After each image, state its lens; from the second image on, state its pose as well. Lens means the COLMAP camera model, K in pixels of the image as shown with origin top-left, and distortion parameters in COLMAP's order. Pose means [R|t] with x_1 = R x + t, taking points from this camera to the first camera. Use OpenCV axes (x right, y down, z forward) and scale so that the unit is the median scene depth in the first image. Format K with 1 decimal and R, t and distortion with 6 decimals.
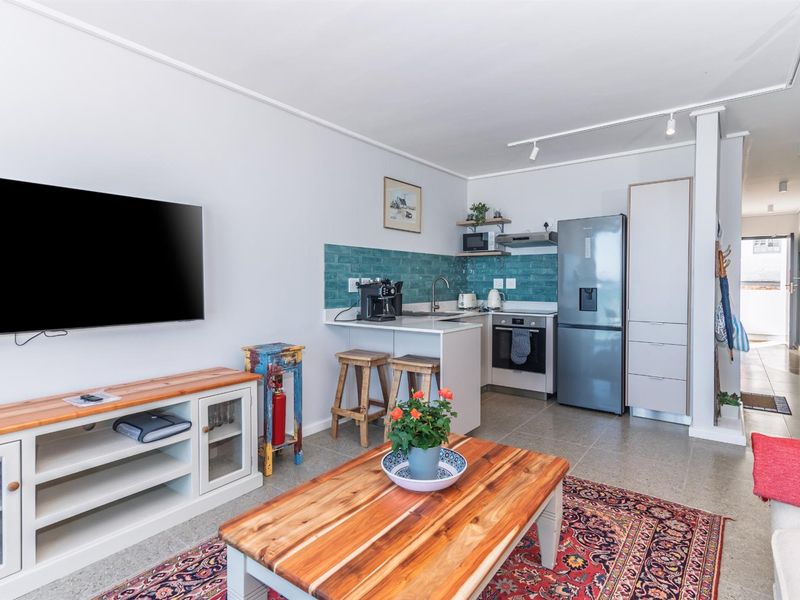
lens RADIAL K [[438.3, 0, 398.4], [0, 438.3, 291.9], [0, 0, 1]] dist [0.015597, -0.003590]
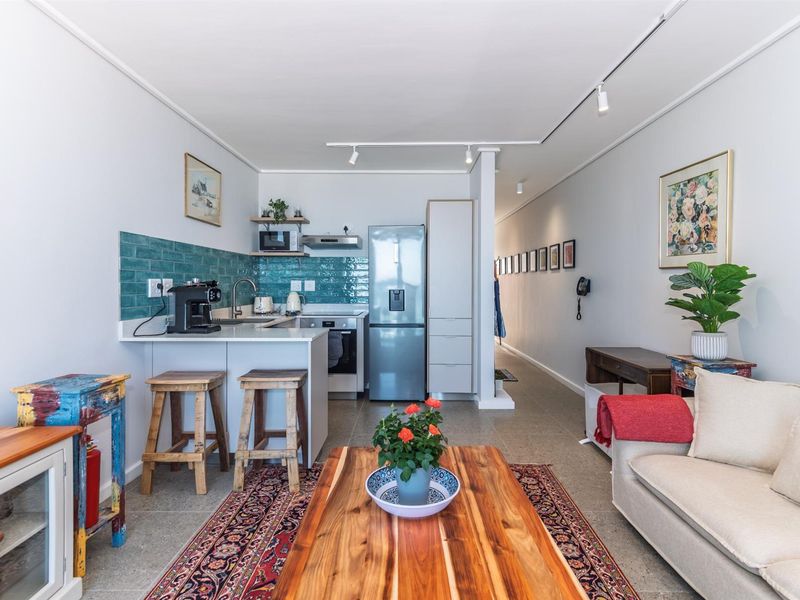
lens RADIAL K [[438.3, 0, 409.3], [0, 438.3, 289.5], [0, 0, 1]] dist [0.015597, -0.003590]
pose [[0.795686, -0.005847, 0.605681, -0.203534], [0.012414, 0.999901, -0.006656, -0.001768], [-0.605582, 0.012815, 0.795680, 0.115721]]
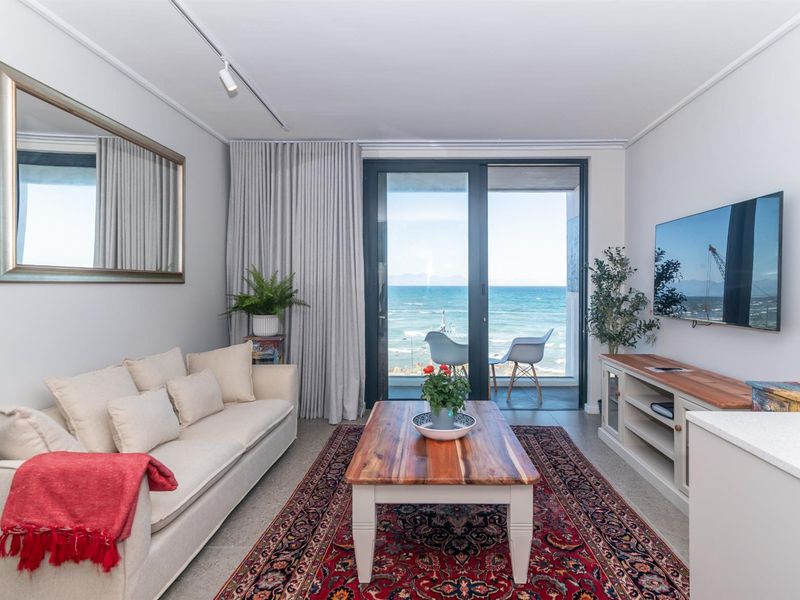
lens RADIAL K [[438.3, 0, 429.8], [0, 438.3, 283.2], [0, 0, 1]] dist [0.015597, -0.003590]
pose [[-0.804228, -0.003606, -0.594310, 0.365458], [-0.015903, 0.999754, 0.015454, -0.018188], [0.594108, 0.021880, -0.804088, 0.840190]]
